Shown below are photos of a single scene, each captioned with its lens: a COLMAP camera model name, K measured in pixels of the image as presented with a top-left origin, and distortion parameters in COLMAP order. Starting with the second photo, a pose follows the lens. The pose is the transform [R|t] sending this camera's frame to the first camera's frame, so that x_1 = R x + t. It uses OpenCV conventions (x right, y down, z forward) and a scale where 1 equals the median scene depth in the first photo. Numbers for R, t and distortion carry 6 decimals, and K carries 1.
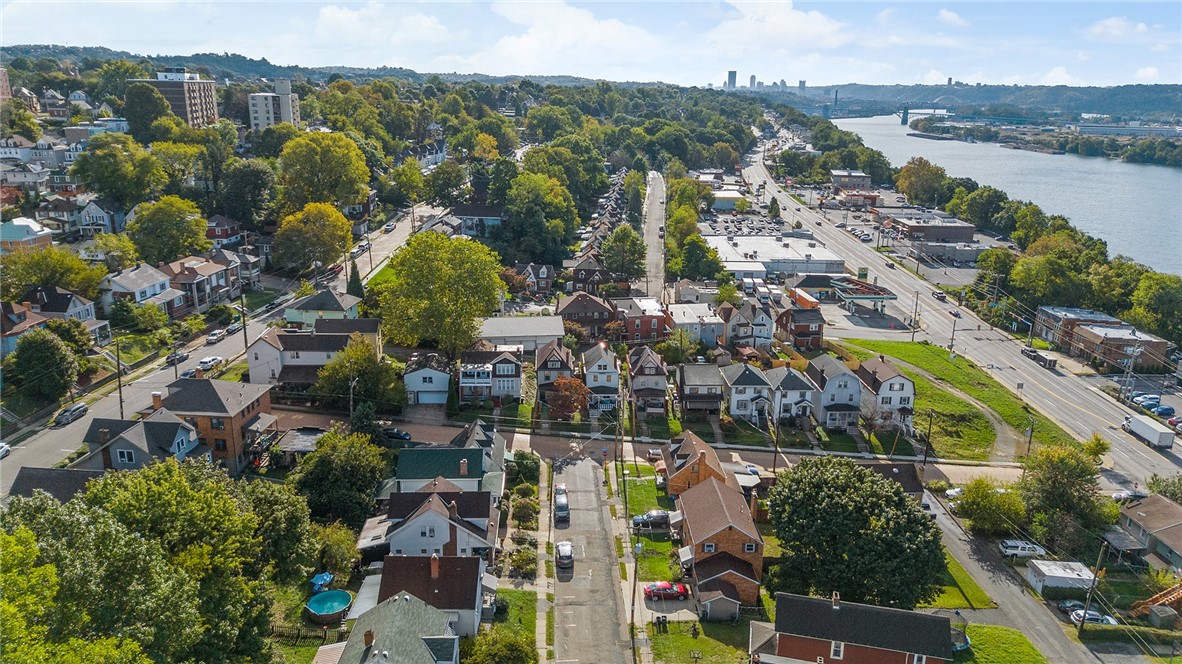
lens RADIAL K [[820.5, 0, 591.0], [0, 820.5, 332.0], [0, 0, 1]] dist [0.075928, -0.085530]
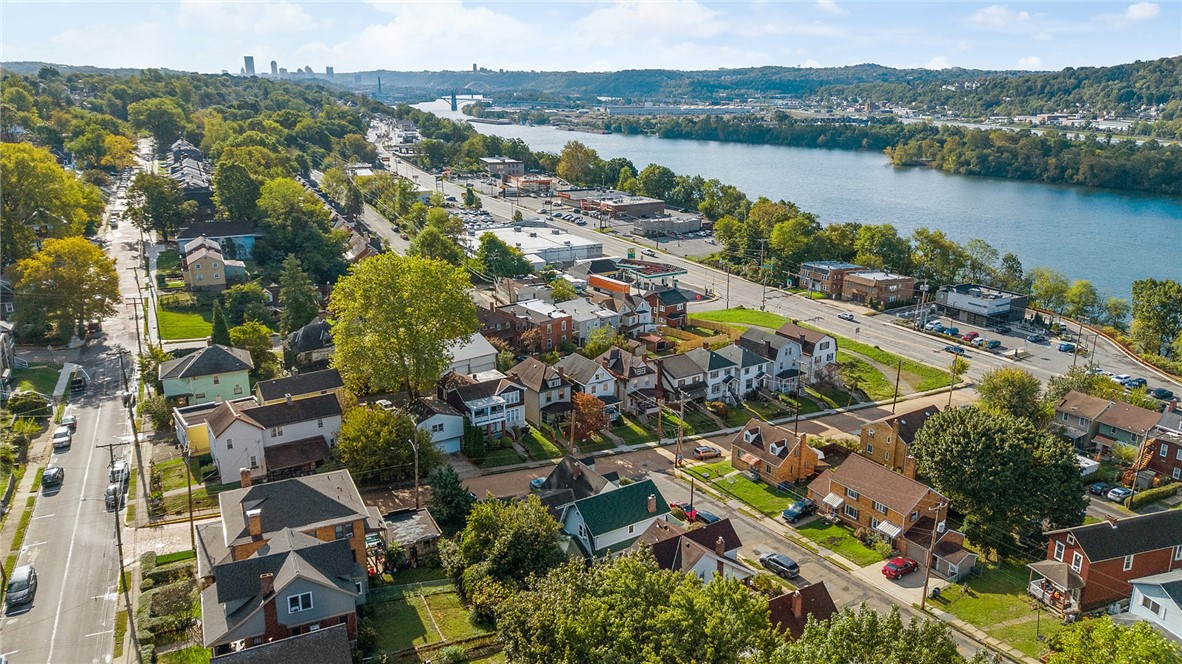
lens RADIAL K [[848.5, 0, 591.0], [0, 848.5, 332.0], [0, 0, 1]] dist [0.085891, -0.166019]
pose [[0.864721, -0.156120, 0.477373, -0.441845], [0.153379, 0.987142, 0.045001, -0.051445], [-0.478260, 0.034306, 0.877548, 0.150063]]
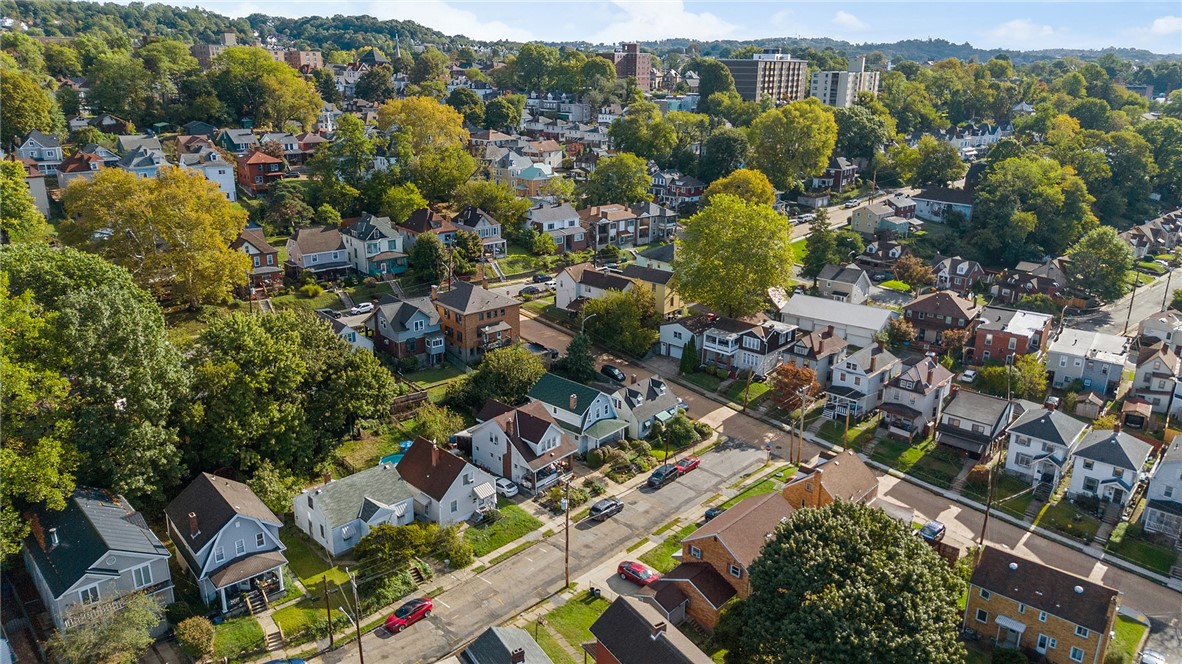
lens RADIAL K [[820.5, 0, 591.0], [0, 820.5, 332.0], [0, 0, 1]] dist [0.075928, -0.085530]
pose [[0.714029, 0.208555, -0.668332, 0.387590], [-0.198593, 0.975726, 0.092307, -0.017915], [0.671360, 0.066816, 0.738114, 0.163326]]
